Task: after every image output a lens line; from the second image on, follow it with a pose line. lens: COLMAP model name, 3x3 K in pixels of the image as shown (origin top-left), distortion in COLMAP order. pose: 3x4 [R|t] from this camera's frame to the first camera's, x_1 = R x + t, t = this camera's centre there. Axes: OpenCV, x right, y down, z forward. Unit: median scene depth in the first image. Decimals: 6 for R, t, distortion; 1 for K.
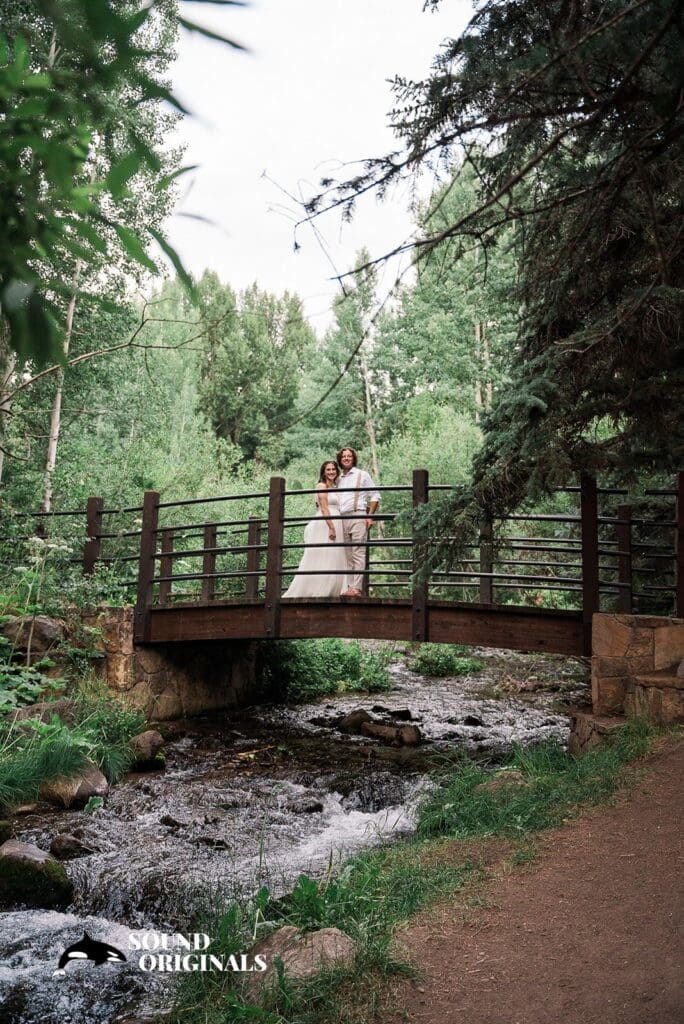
lens RADIAL K [[2095.7, 0, 398.2], [0, 2095.7, 510.6], [0, 0, 1]] dist [0.108965, 0.309747]
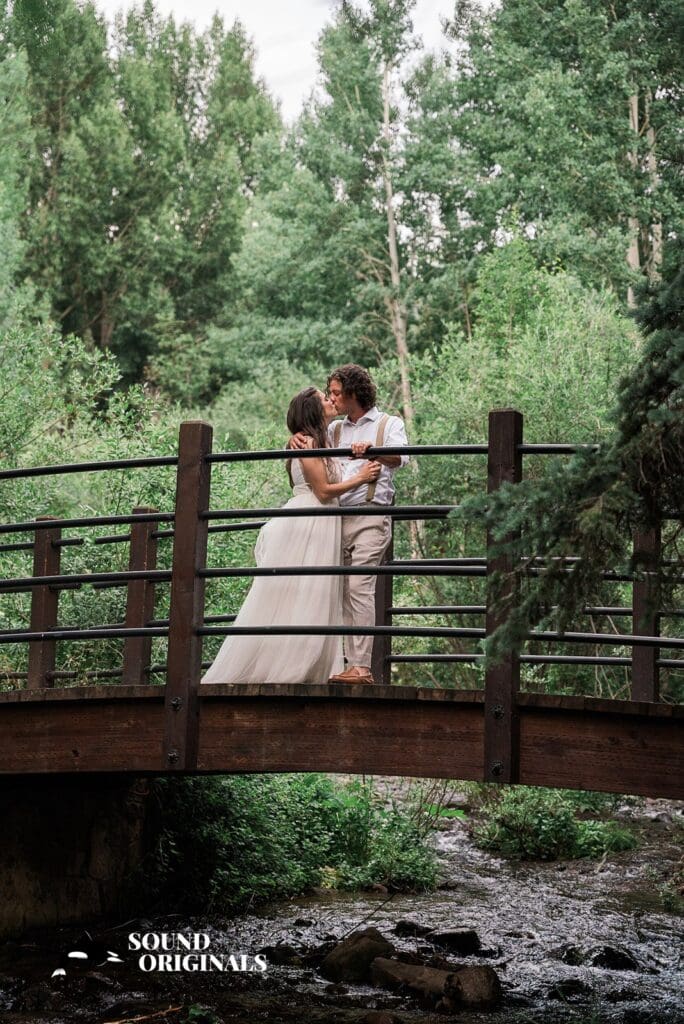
lens RADIAL K [[2095.7, 0, 398.2], [0, 2095.7, 510.6], [0, 0, 1]] dist [0.108965, 0.309747]
pose [[0.998695, 0.010934, -0.049880, 0.010396], [-0.011111, 0.999933, -0.003264, 0.004329], [0.049841, 0.003814, 0.998750, 0.539602]]
